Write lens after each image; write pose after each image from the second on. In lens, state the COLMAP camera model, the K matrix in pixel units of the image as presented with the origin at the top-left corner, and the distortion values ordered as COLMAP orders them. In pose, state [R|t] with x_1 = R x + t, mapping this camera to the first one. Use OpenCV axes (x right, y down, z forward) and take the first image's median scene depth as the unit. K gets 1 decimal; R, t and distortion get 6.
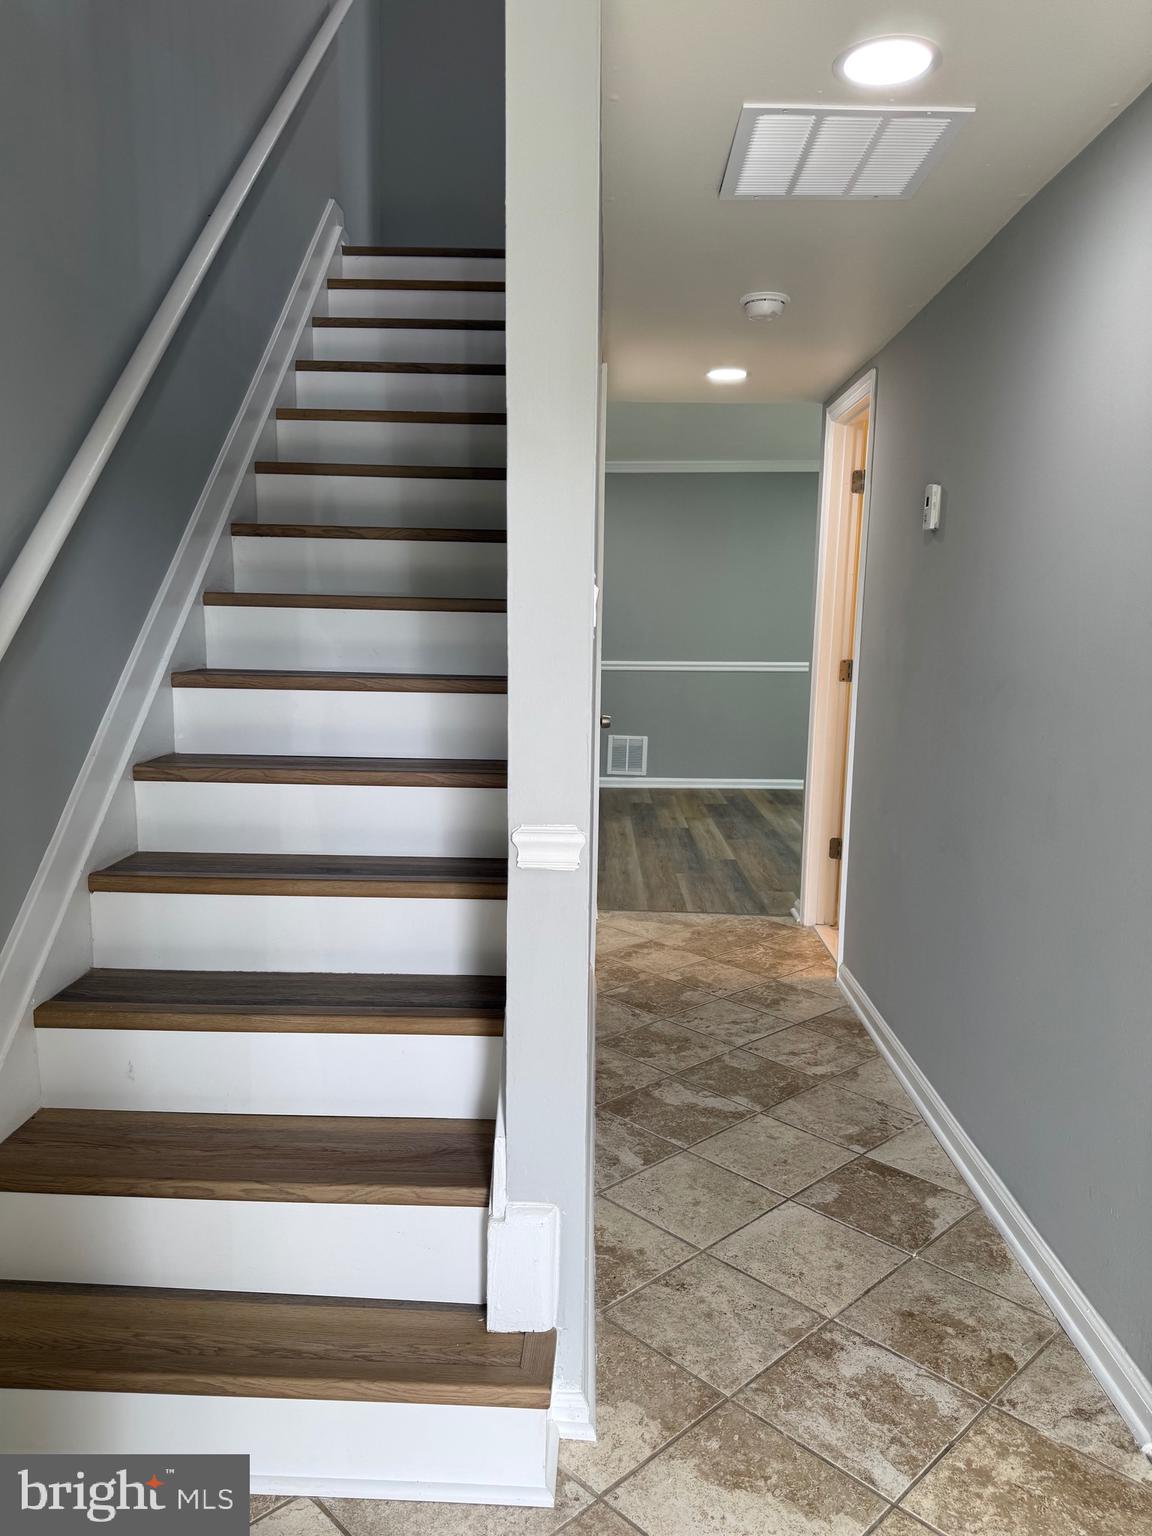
lens RADIAL K [[1094.5, 0, 576.9], [0, 1094.5, 770.1], [0, 0, 1]] dist [-0.001052, -0.017547]
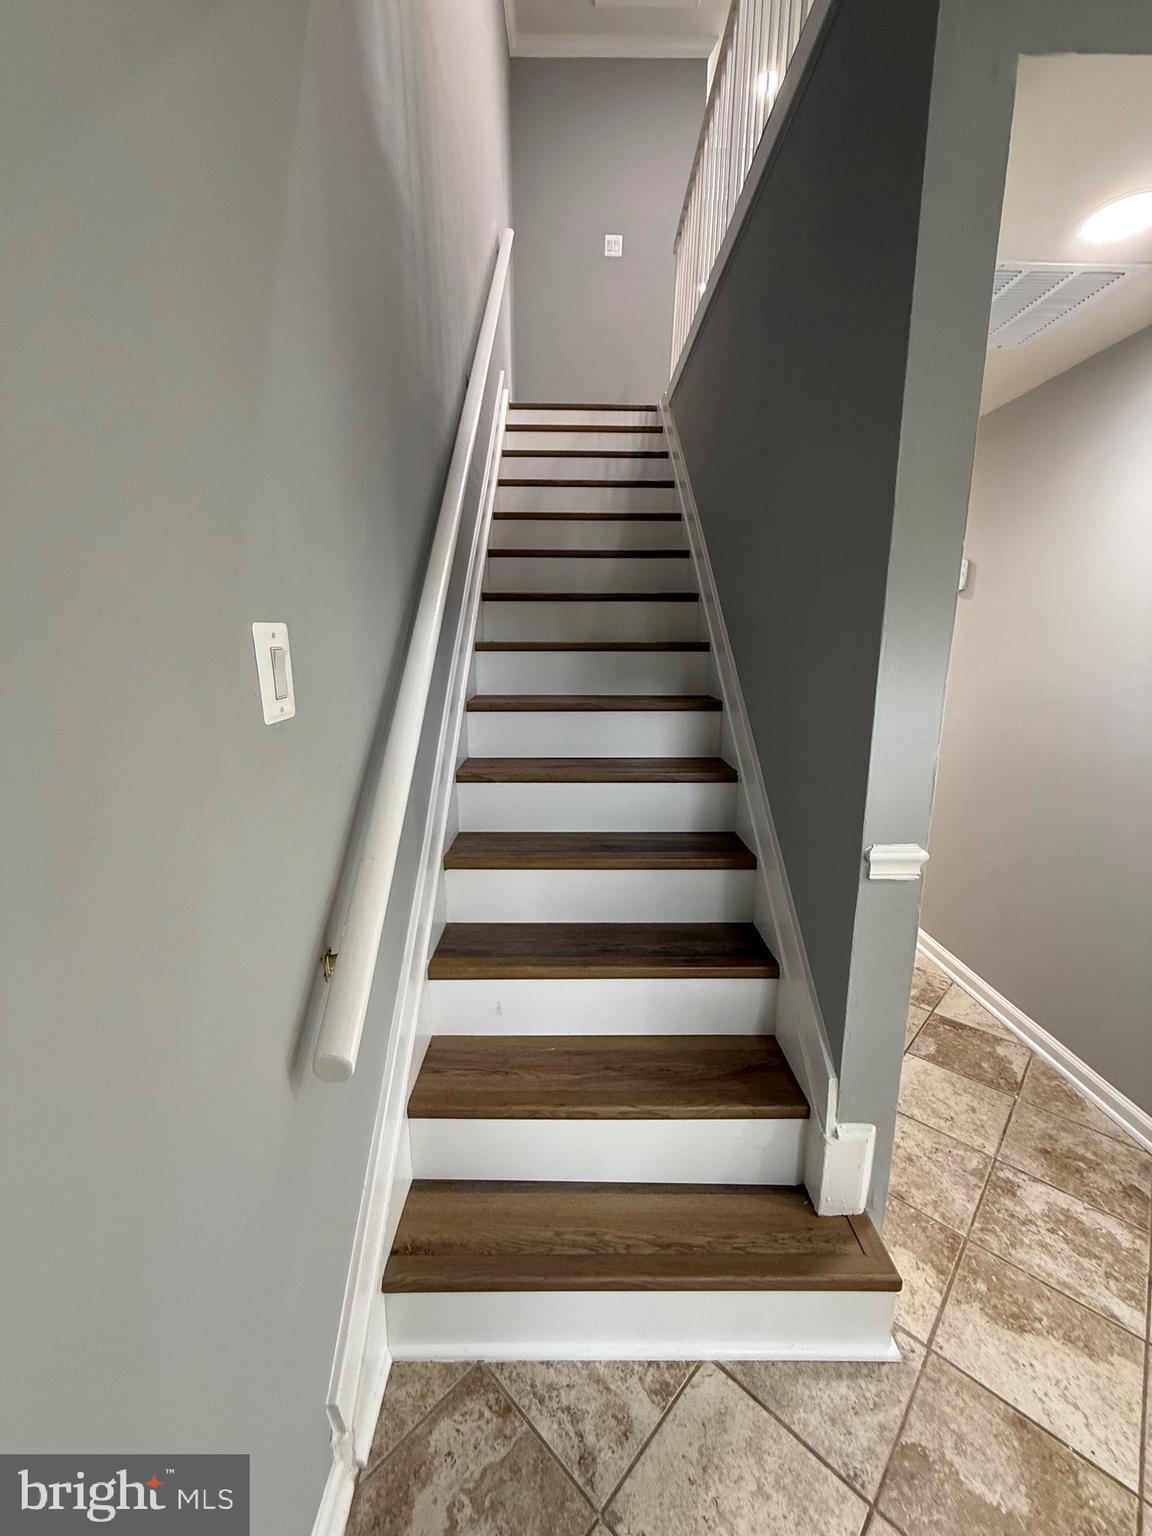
lens RADIAL K [[610.6, 0, 572.3], [0, 610.6, 763.0], [0, 0, 1]] dist [-0.001401, 0.000336]
pose [[0.999329, -0.025886, 0.025930, -0.325750], [0.024144, 0.997569, 0.065373, -0.076823], [-0.027559, -0.064703, 0.997524, 0.255883]]
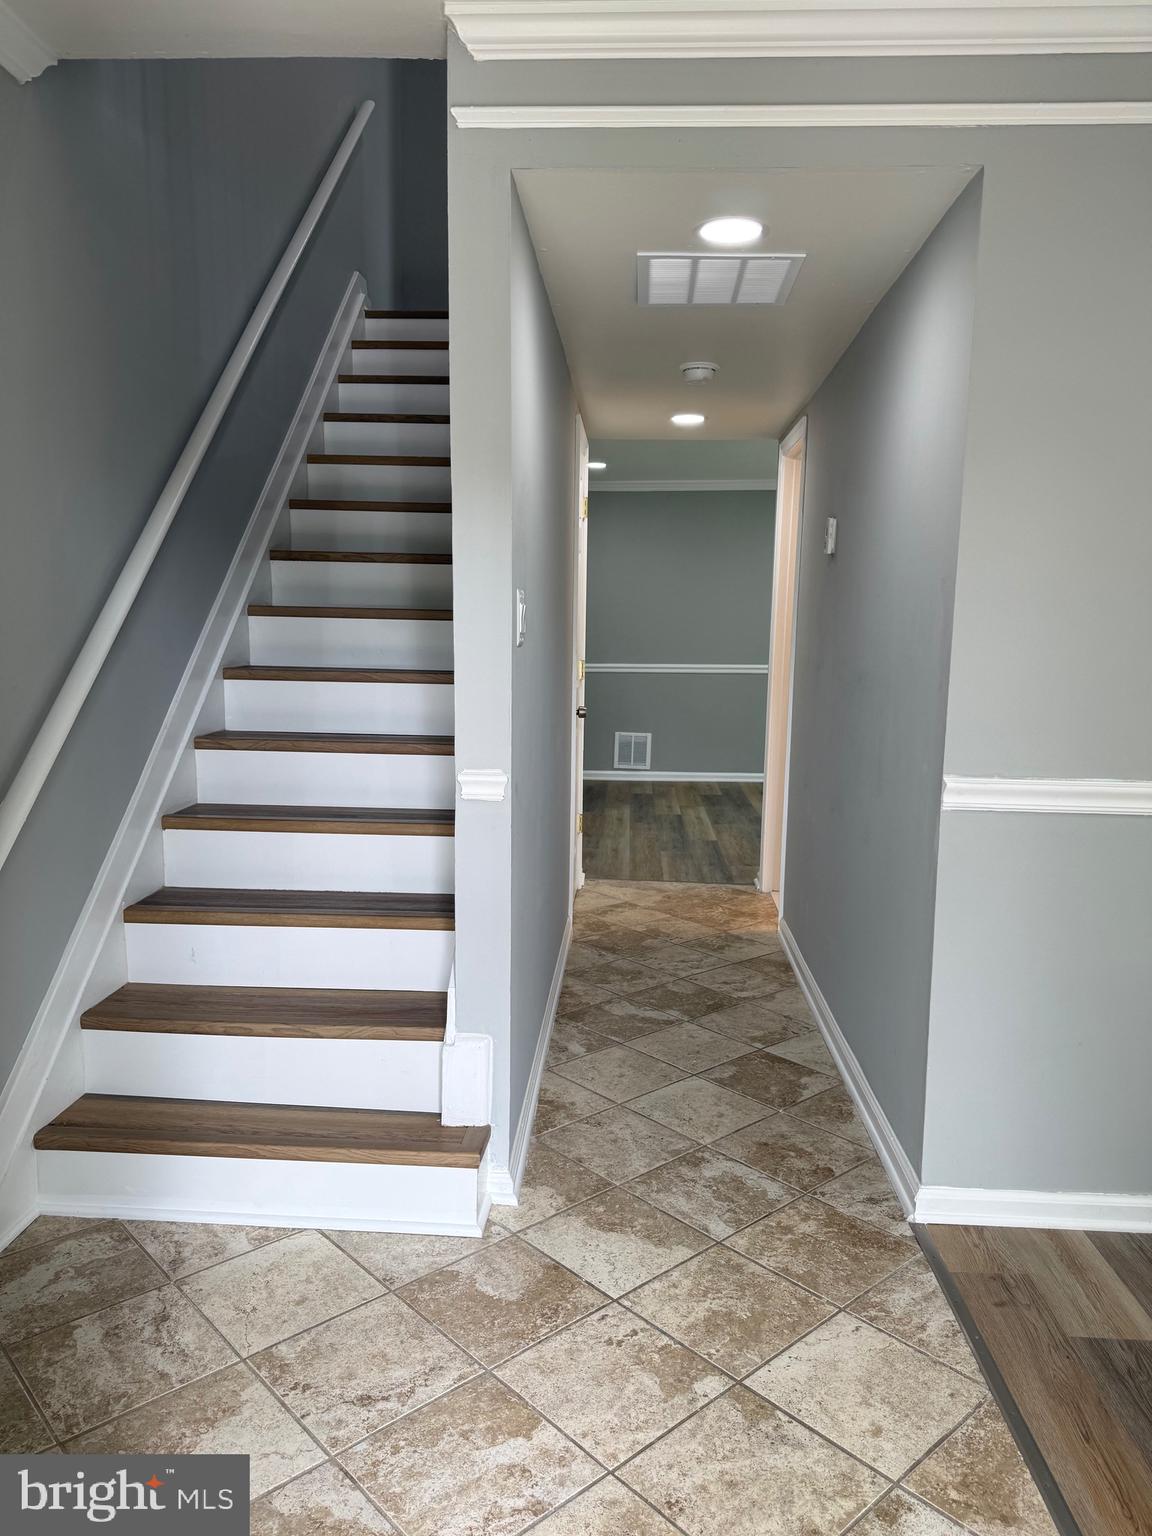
lens RADIAL K [[1094.5, 0, 581.1], [0, 1094.5, 769.2], [0, 0, 1]] dist [-0.001052, -0.017547]
pose [[0.999462, 0.003688, -0.032582, 0.122322], [-0.003893, 0.999973, -0.006228, 0.047734], [0.032558, 0.006351, 0.999450, -0.357932]]
